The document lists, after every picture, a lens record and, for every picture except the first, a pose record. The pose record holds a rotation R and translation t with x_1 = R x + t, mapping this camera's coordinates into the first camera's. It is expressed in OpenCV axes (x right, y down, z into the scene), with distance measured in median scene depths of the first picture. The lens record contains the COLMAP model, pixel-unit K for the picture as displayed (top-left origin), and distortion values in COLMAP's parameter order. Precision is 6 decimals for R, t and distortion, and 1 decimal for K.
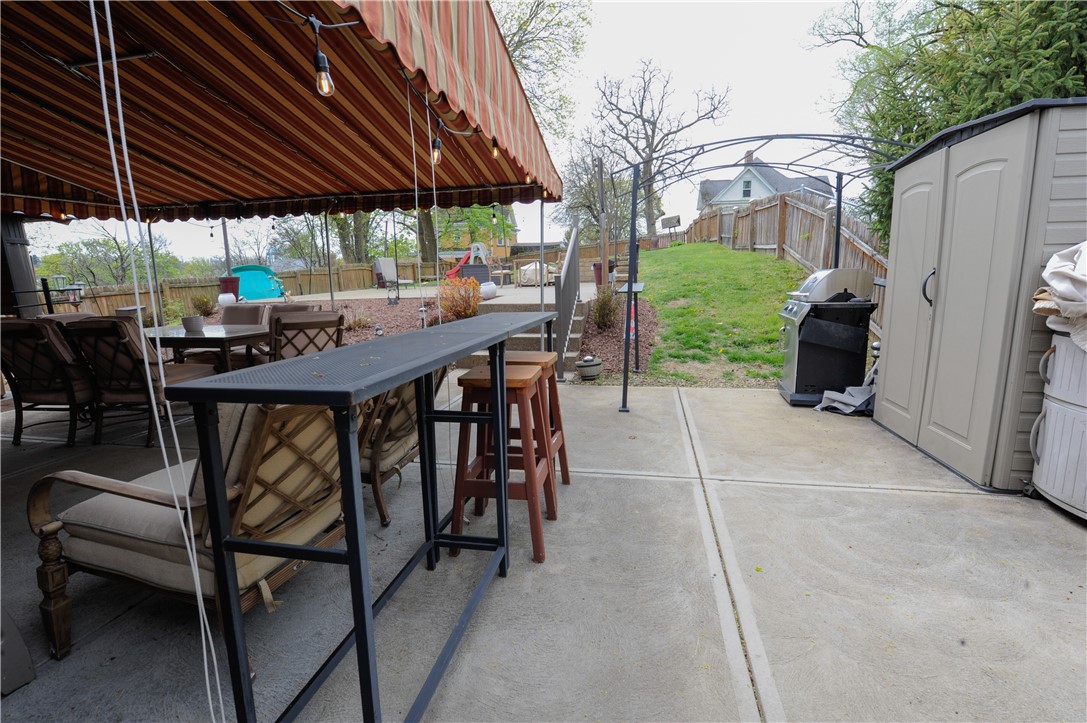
lens RADIAL K [[484.2, 0, 549.0], [0, 484.2, 358.5], [0, 0, 1]] dist [-0.013948, -0.000045]
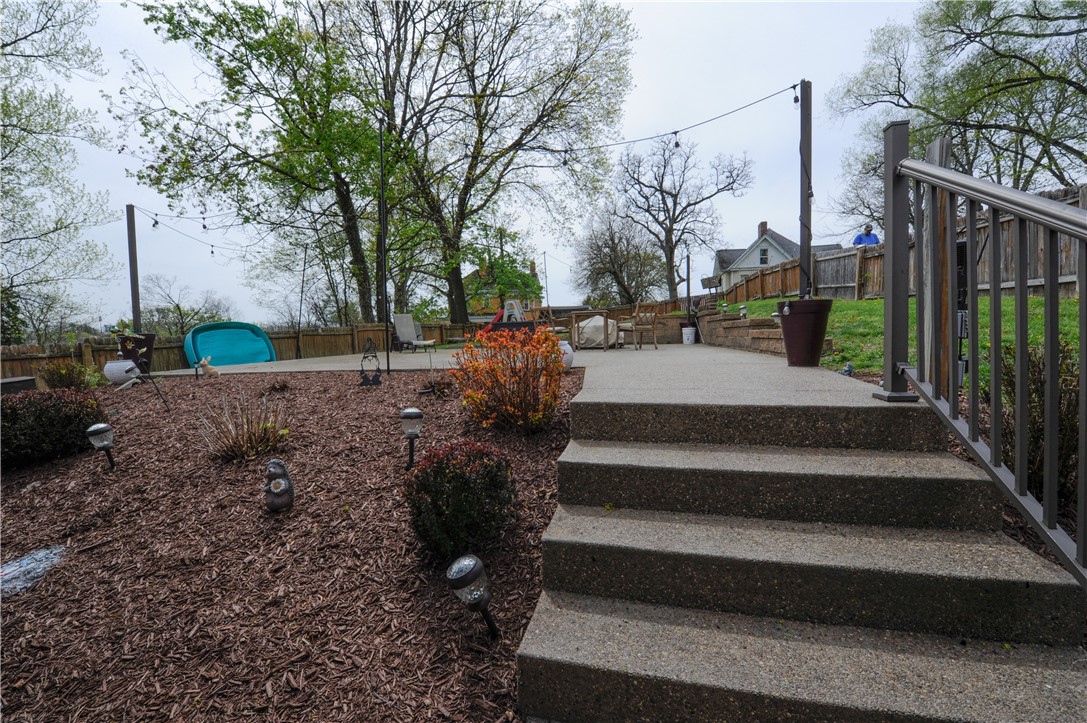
lens RADIAL K [[429.7, 0, 546.0], [0, 429.7, 361.4], [0, 0, 1]] dist [-0.017473, -0.000215]
pose [[0.999096, 0.002498, -0.042448, -0.023437], [-0.007532, 0.992884, -0.118845, -0.016356], [0.041849, 0.119058, 0.992005, 0.108705]]
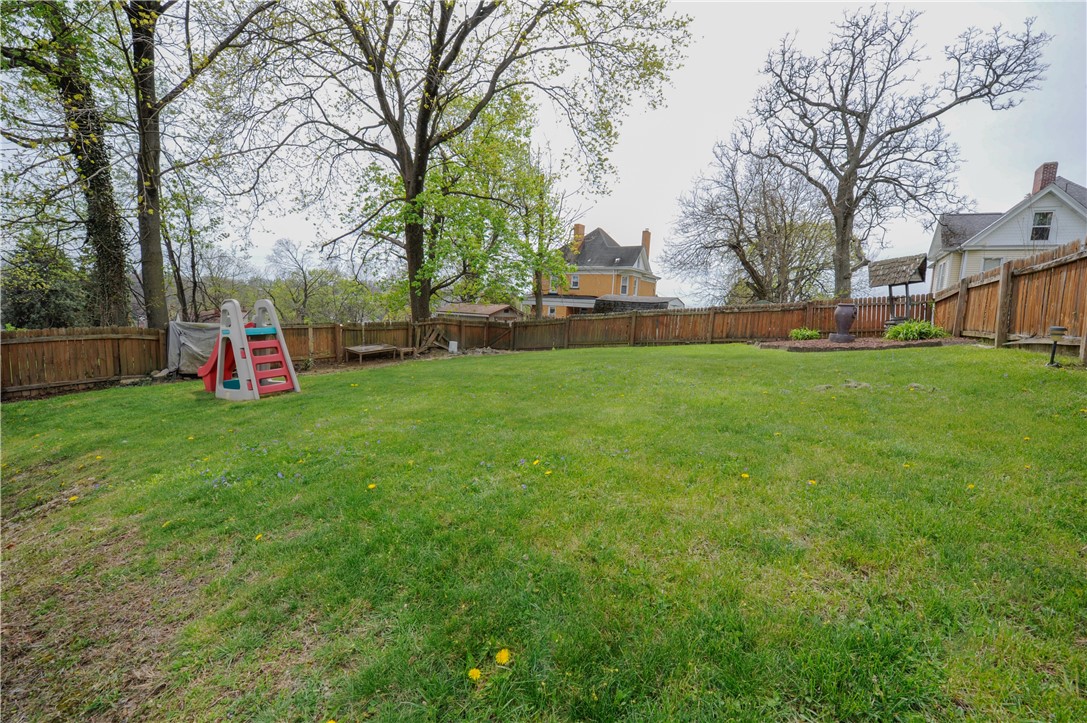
lens RADIAL K [[470.8, 0, 544.2], [0, 470.8, 364.8], [0, 0, 1]] dist [-0.000793, -0.000148]
pose [[0.934584, 0.102979, -0.340512, 0.076067], [-0.129935, 0.989867, -0.057267, -0.093087], [0.331164, 0.097765, 0.938495, 0.348712]]
